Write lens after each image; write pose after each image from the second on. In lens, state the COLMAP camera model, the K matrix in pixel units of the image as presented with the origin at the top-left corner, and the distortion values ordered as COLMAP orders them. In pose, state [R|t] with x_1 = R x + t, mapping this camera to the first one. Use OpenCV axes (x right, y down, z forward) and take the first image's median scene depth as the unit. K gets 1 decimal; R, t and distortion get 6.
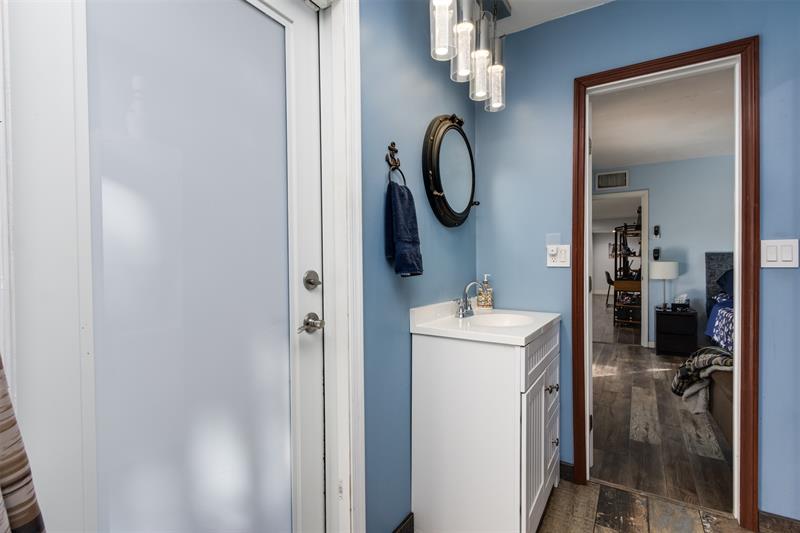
lens RADIAL K [[366.9, 0, 400.0], [0, 366.9, 266.5], [0, 0, 1]] dist [-0.033114, -0.000212]
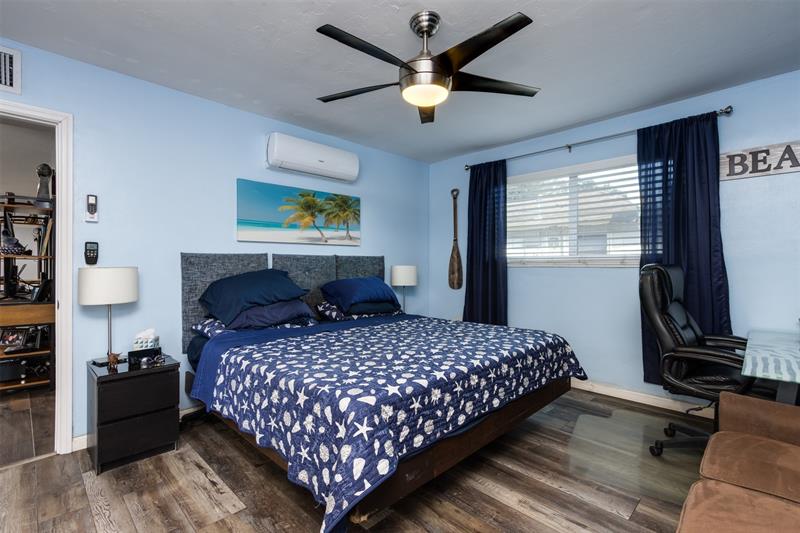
lens RADIAL K [[367.8, 0, 402.1], [0, 367.8, 262.2], [0, 0, 1]] dist [-0.001612, -0.000408]
pose [[0.194294, 0.008540, 0.980906, 0.329841], [0.012050, 0.999866, -0.011092, -0.012505], [-0.980869, 0.013975, 0.194165, 0.528501]]
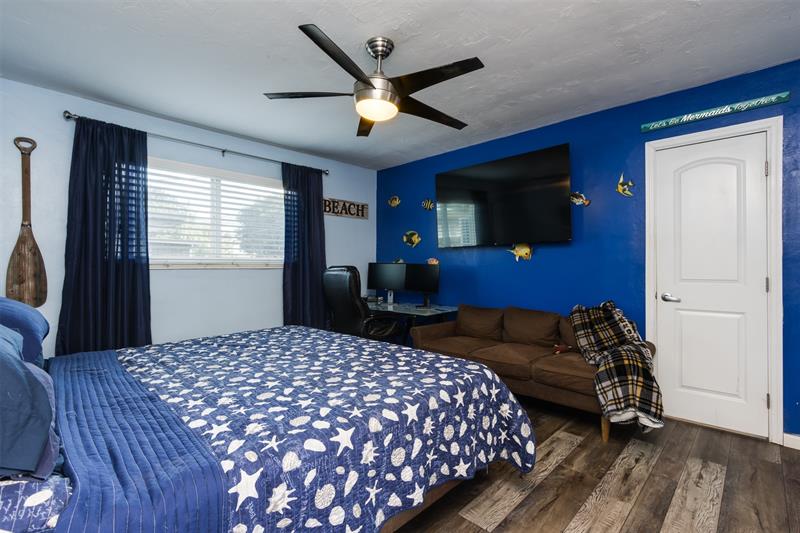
lens RADIAL K [[367.8, 0, 402.1], [0, 367.8, 262.2], [0, 0, 1]] dist [-0.001612, -0.000408]
pose [[-0.982195, 0.010660, 0.187561, 0.530687], [0.010208, 0.999942, -0.003375, -0.013632], [-0.187586, -0.001400, -0.982247, 0.865984]]
